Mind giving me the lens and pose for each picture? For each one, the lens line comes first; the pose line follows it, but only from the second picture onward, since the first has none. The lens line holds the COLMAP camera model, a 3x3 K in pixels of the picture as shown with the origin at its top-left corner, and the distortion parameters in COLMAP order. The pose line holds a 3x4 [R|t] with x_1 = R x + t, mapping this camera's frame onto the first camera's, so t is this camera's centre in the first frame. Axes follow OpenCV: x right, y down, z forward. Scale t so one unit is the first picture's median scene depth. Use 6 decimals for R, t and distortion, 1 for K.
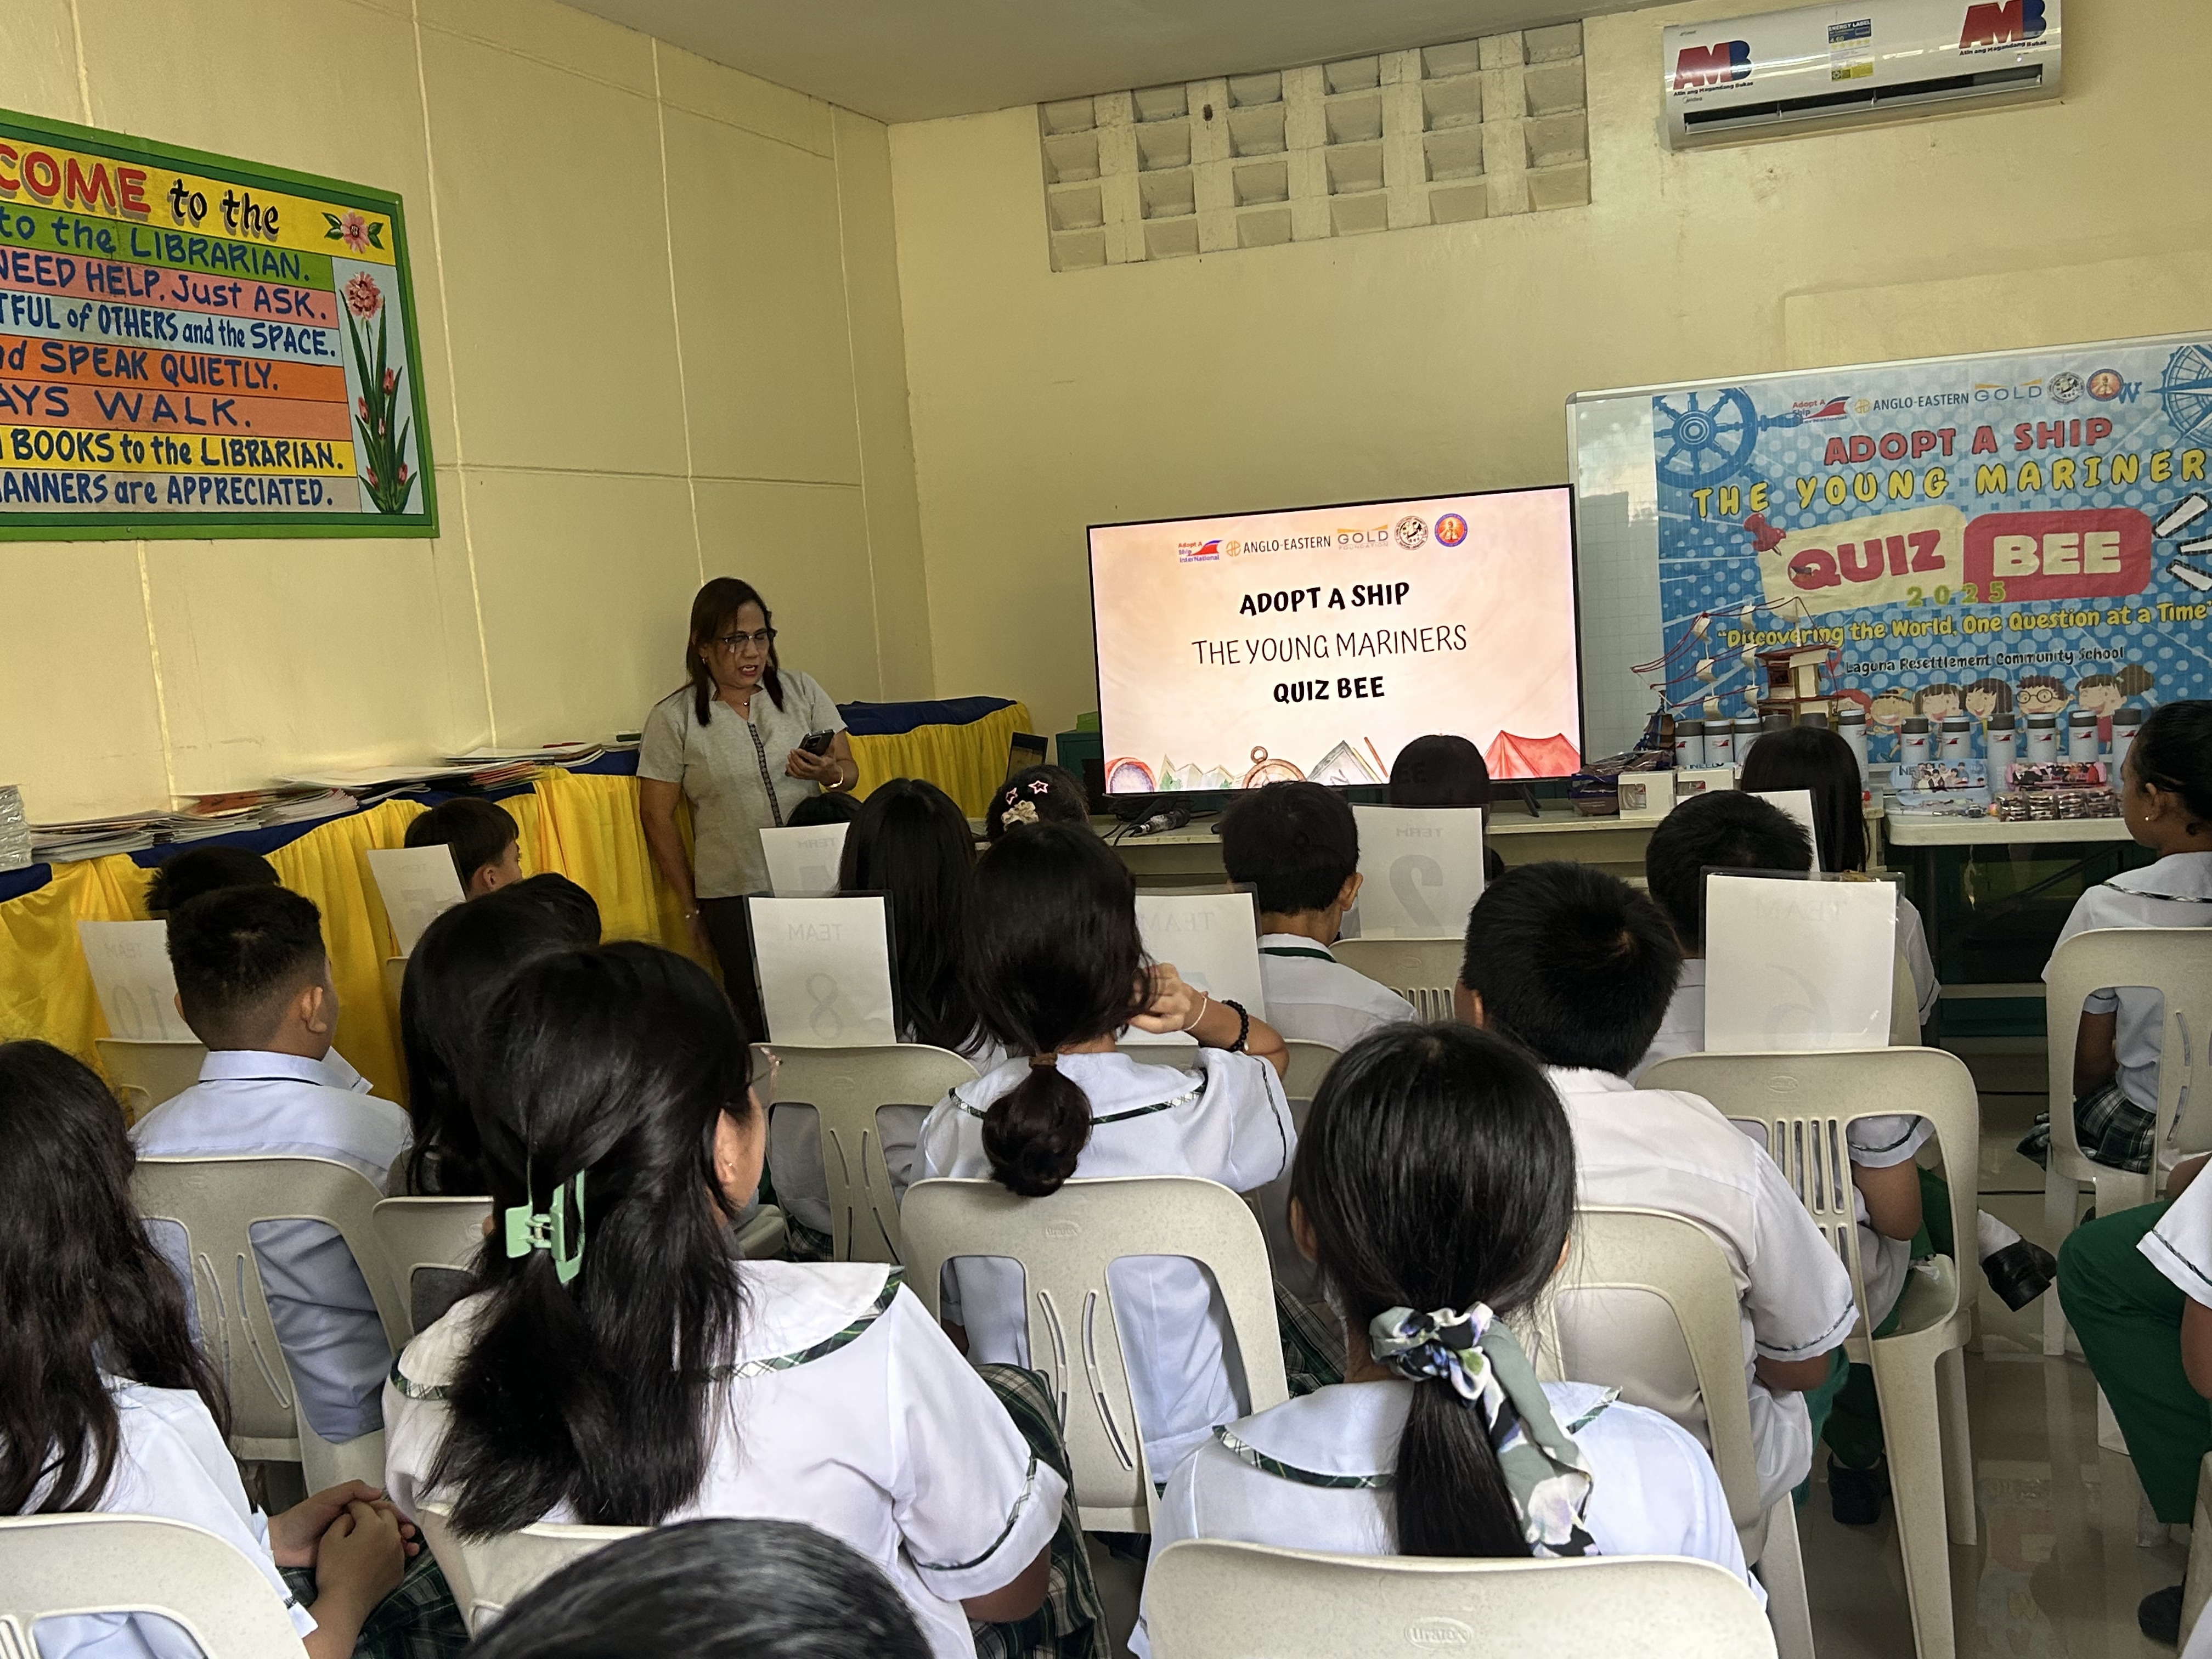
lens RADIAL K [[2218.7, 0, 1114.3], [0, 2218.7, 837.6], [0, 0, 1]] dist [0.019646, 0.000000]
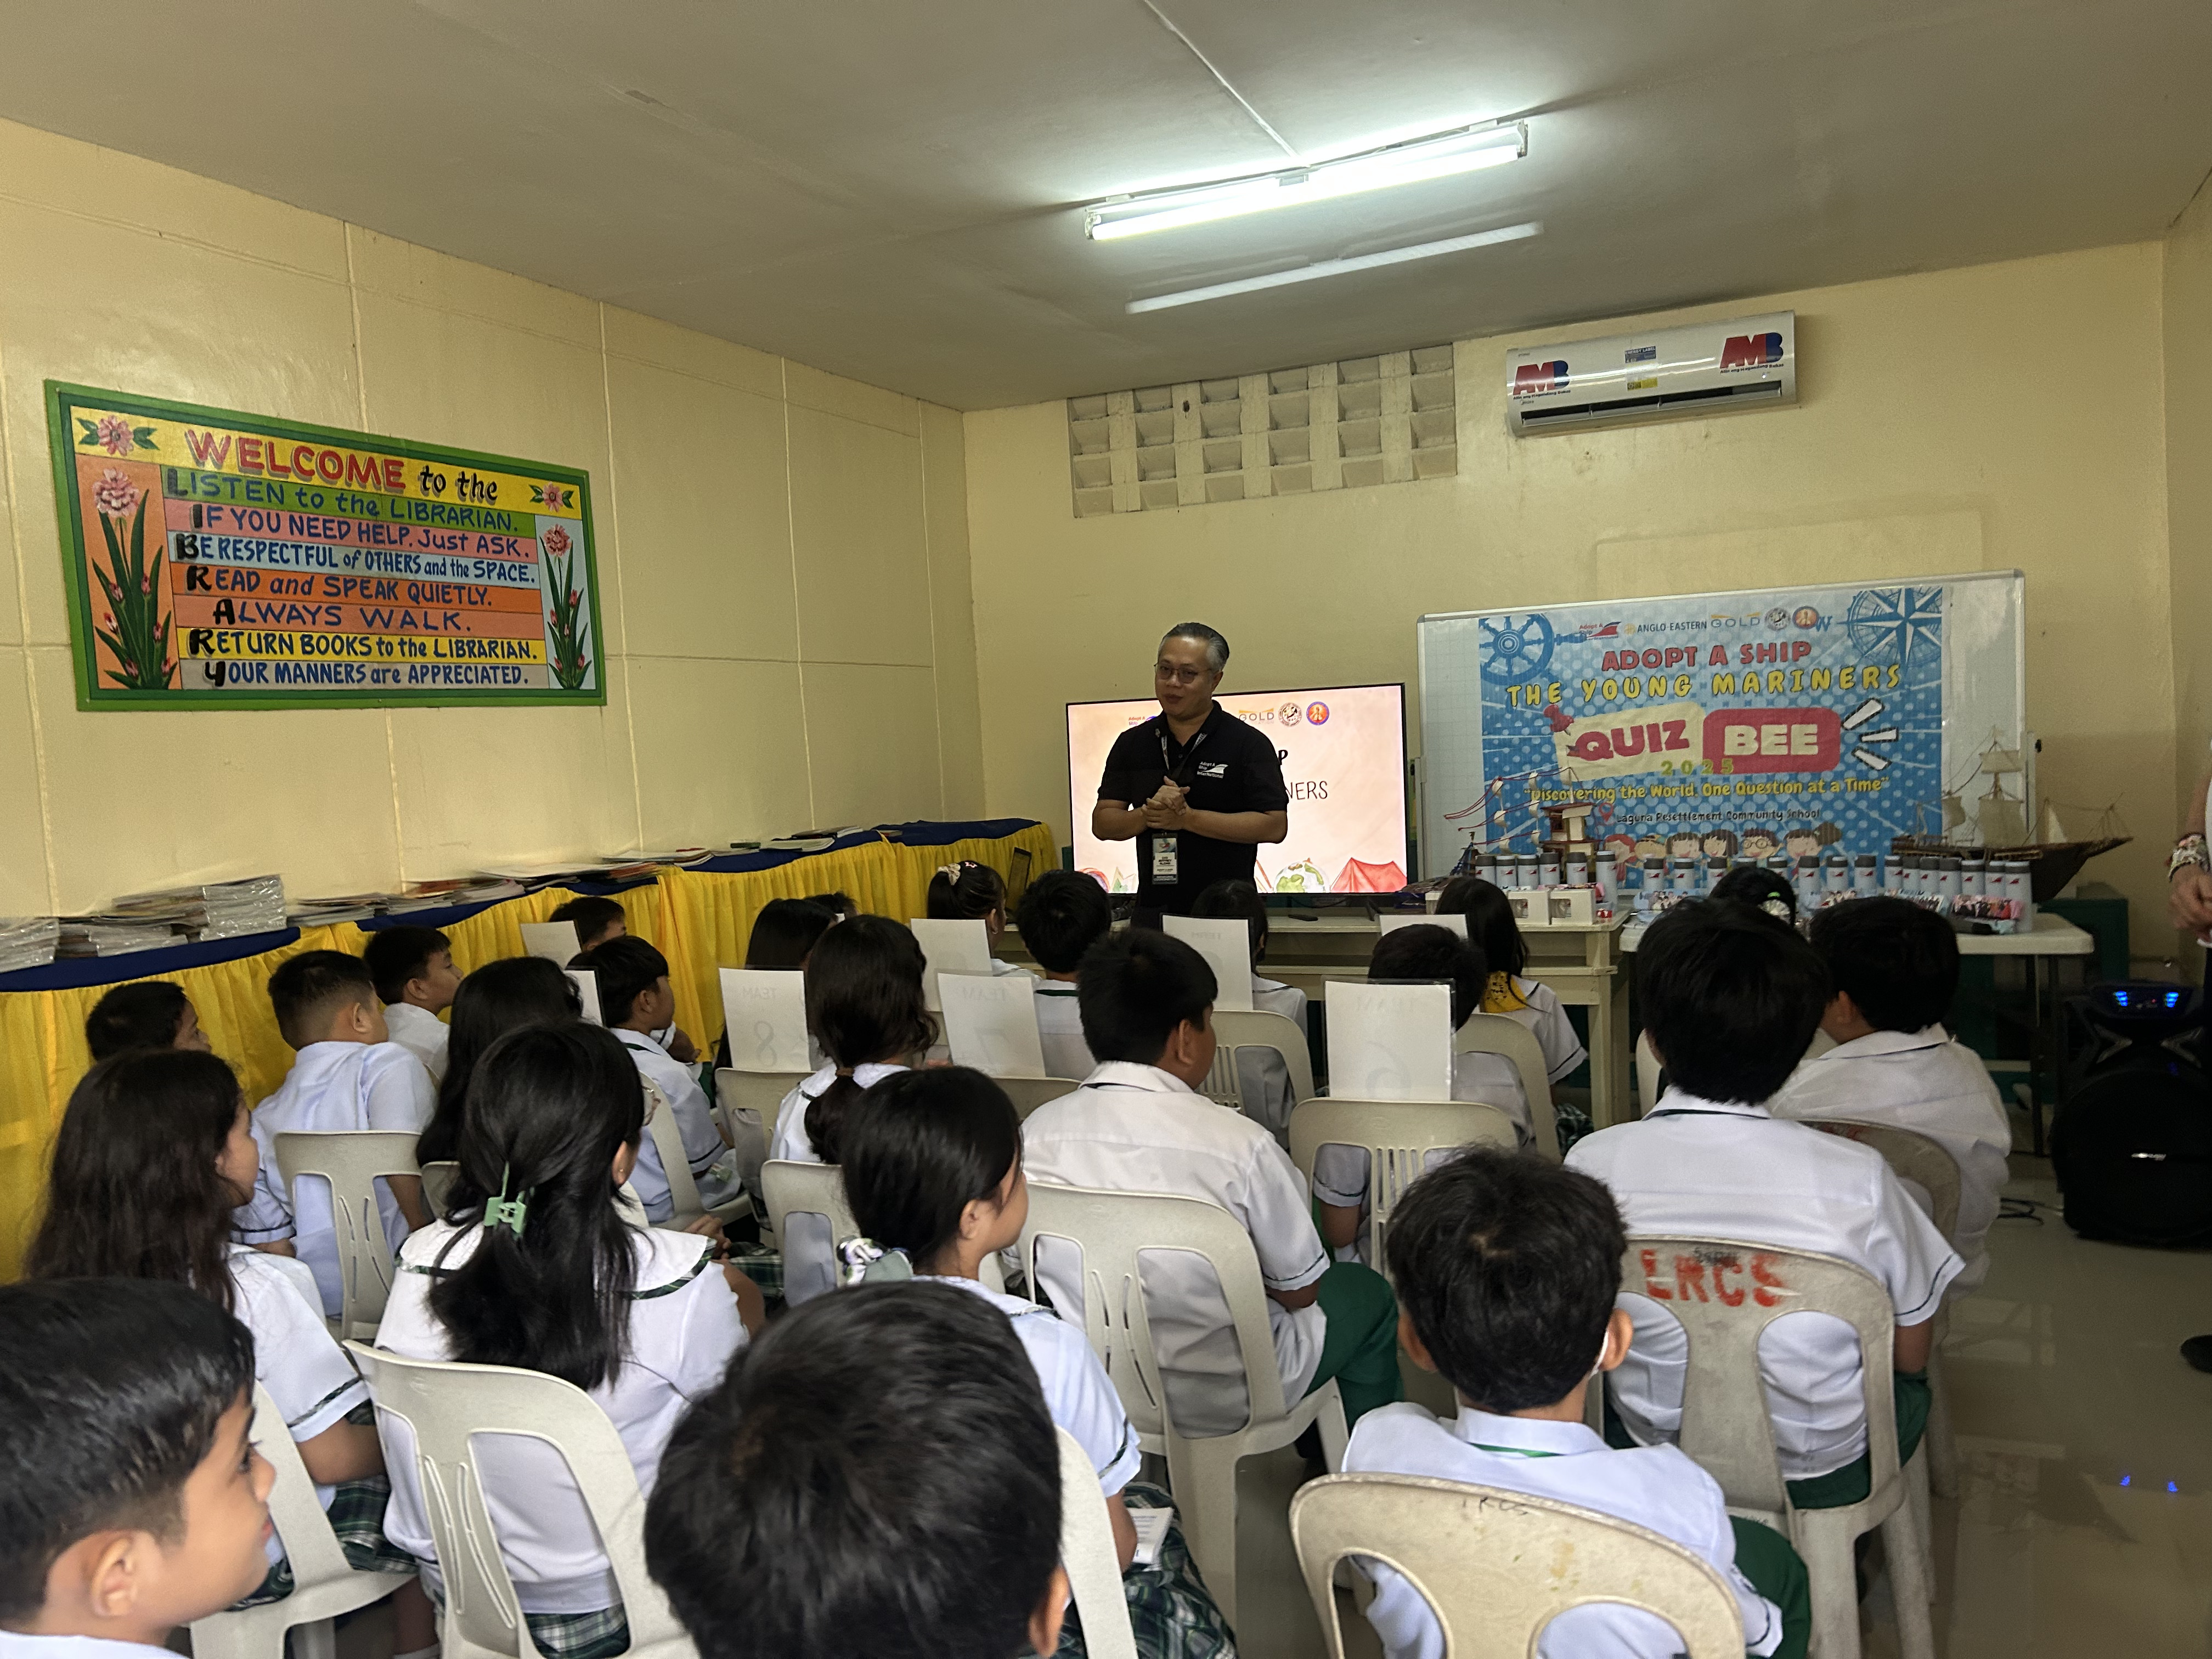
lens RADIAL K [[1669.3, 0, 1079.8], [0, 1669.3, 856.9], [0, 0, 1]] dist [0.031840, -0.043743]
pose [[0.996104, 0.028043, -0.083607, 0.090336], [-0.030770, 0.999030, -0.031509, -0.010703], [0.082642, 0.033958, 0.996001, -0.052428]]
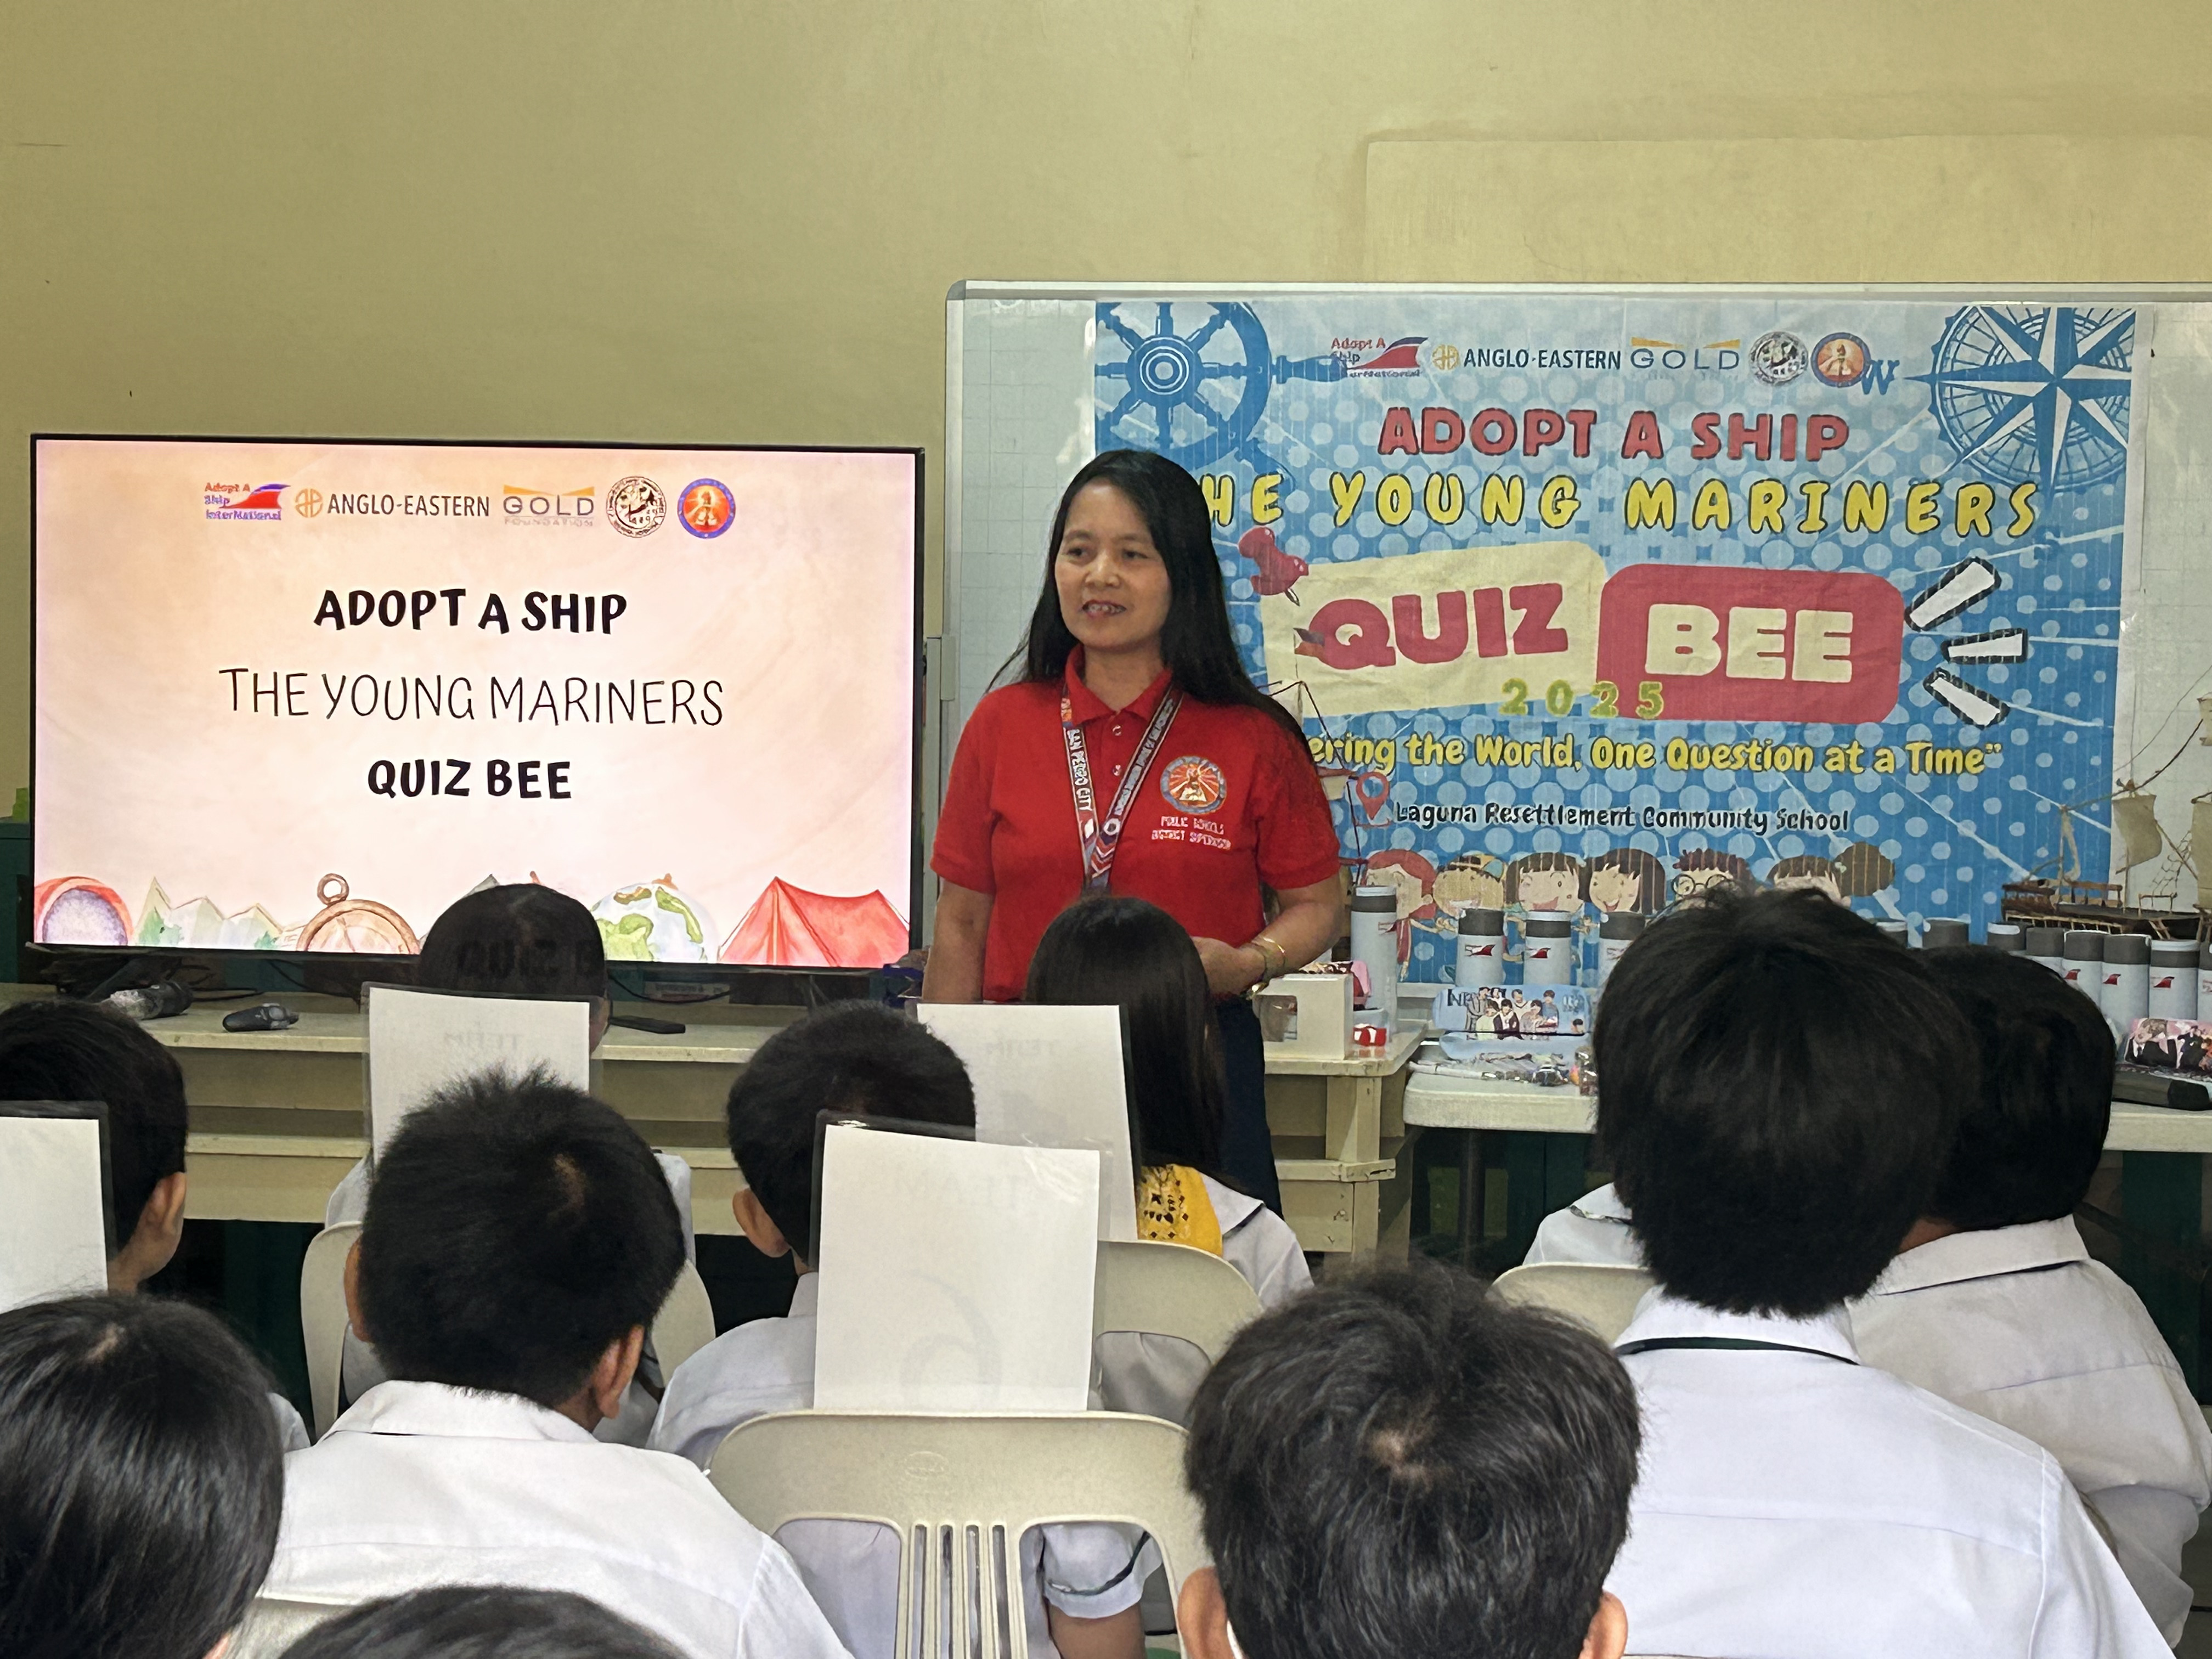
lens RADIAL K [[4634.2, 0, 1116.8], [0, 4634.2, 921.5], [0, 0, 1]] dist [0.167320, 0.000000]
pose [[0.980792, 0.069819, 0.182135, 0.047297], [-0.063859, 0.997220, -0.038388, 0.001626], [-0.184309, 0.026020, 0.982524, -0.153360]]
